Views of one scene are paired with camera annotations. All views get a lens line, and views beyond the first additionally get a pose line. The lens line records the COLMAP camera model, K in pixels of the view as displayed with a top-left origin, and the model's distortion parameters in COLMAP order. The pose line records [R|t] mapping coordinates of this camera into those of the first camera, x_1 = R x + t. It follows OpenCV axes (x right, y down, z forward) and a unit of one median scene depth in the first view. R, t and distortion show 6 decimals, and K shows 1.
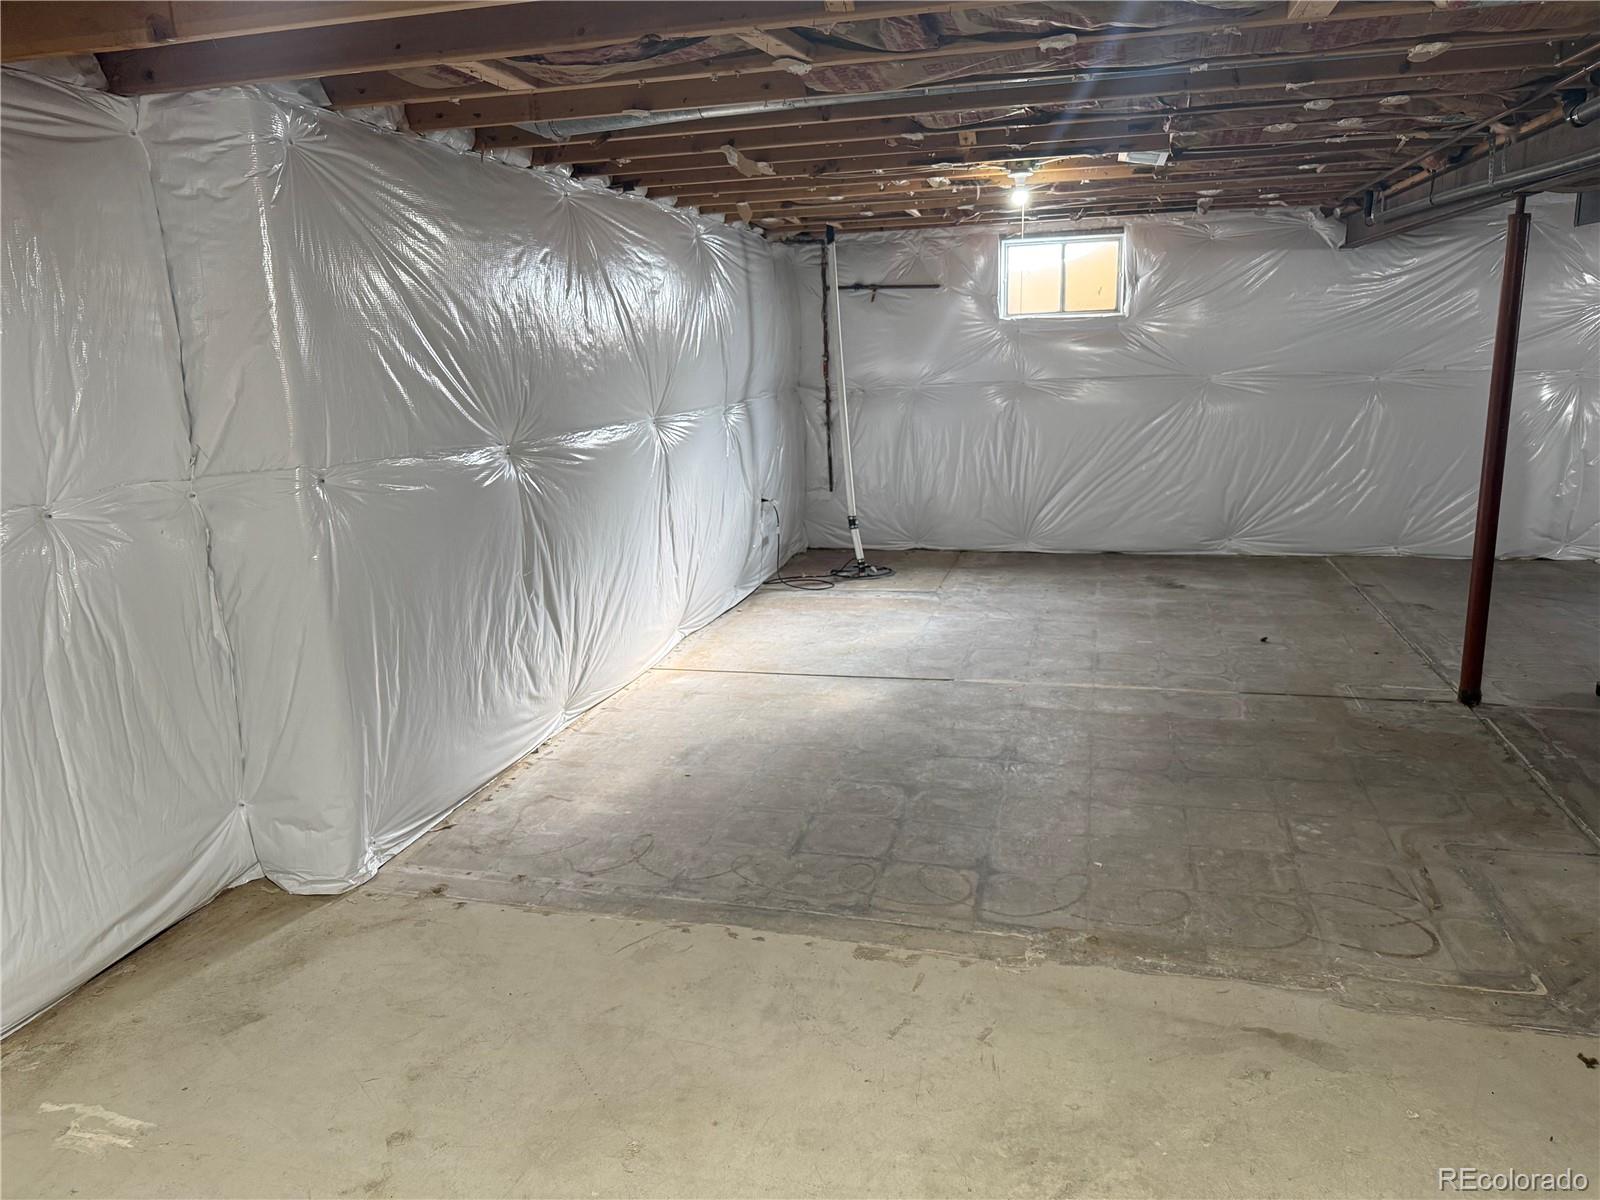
lens RADIAL K [[1136.4, 0, 800.0], [0, 1136.4, 600.0], [0, 0, 1]] dist [-0.002798, -0.003193]
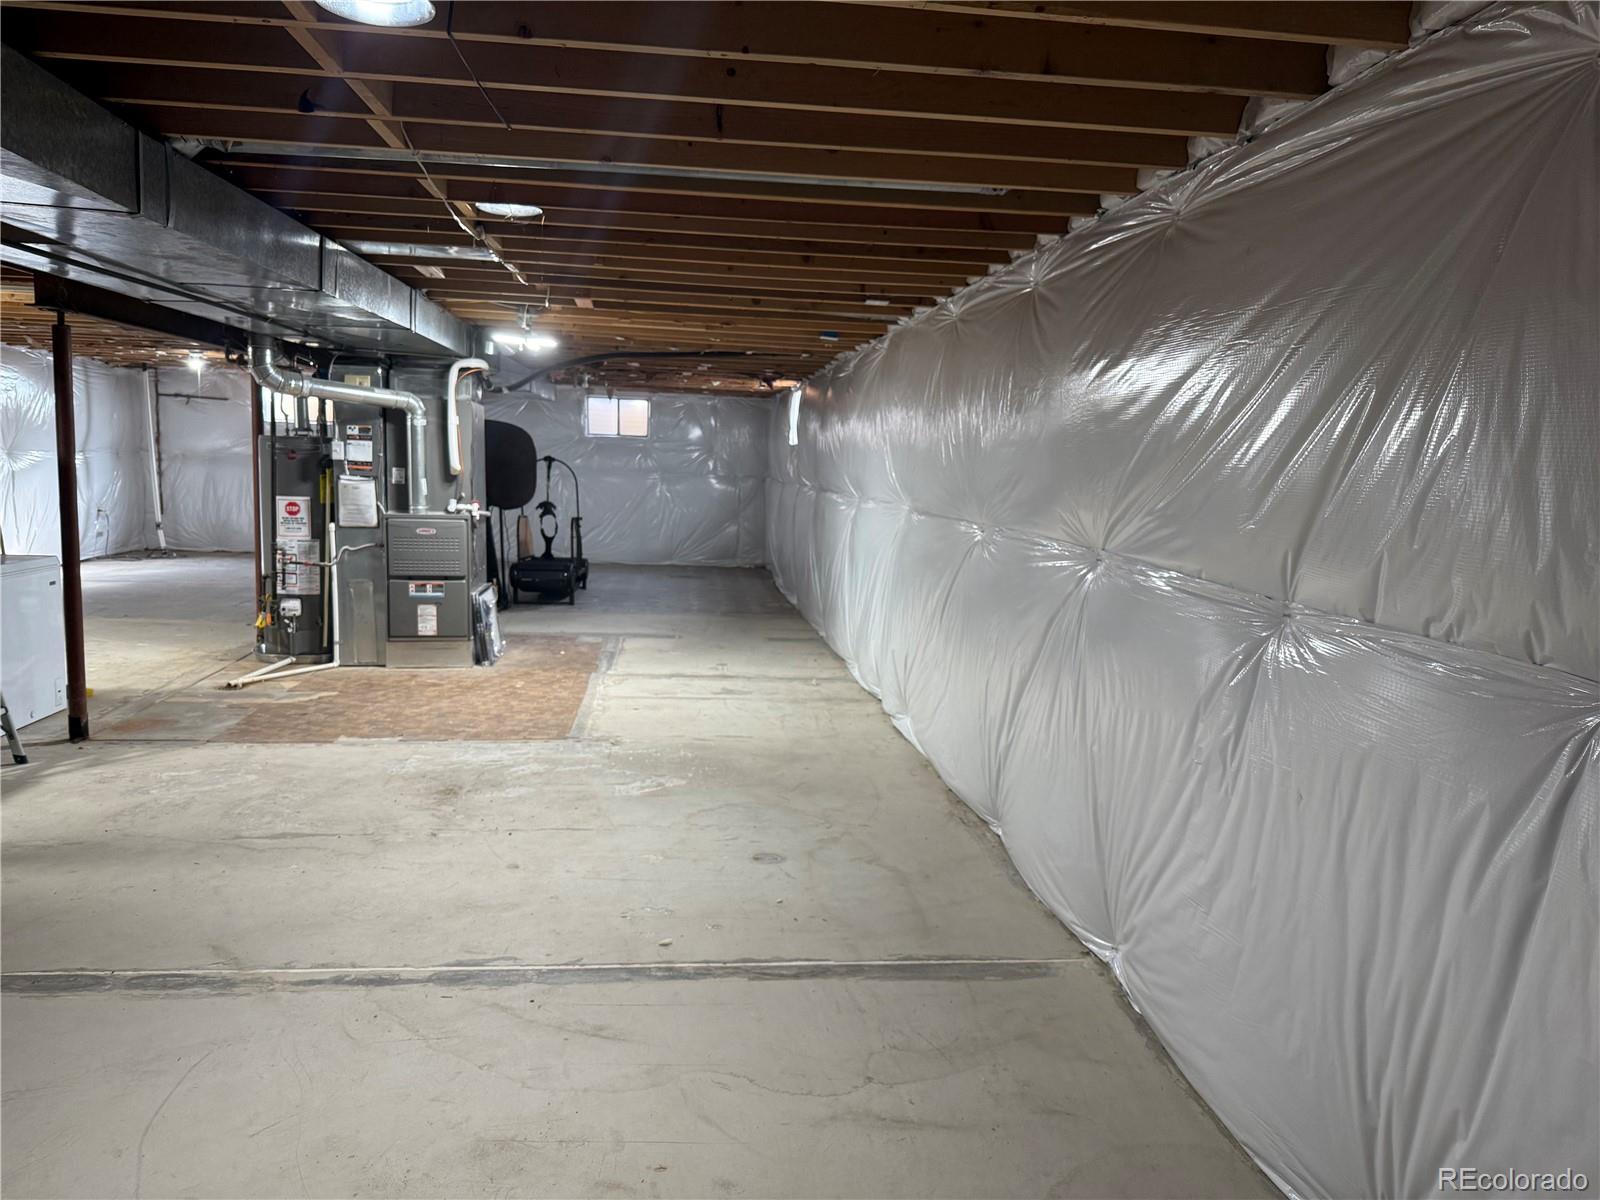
lens RADIAL K [[1136.4, 0, 800.0], [0, 1136.4, 600.0], [0, 0, 1]] dist [-0.002798, -0.003193]
pose [[0.932222, 0.020710, 0.361293, 0.328469], [0.016578, 0.994869, -0.099802, 0.229517], [-0.361507, 0.099027, 0.927096, -0.944873]]
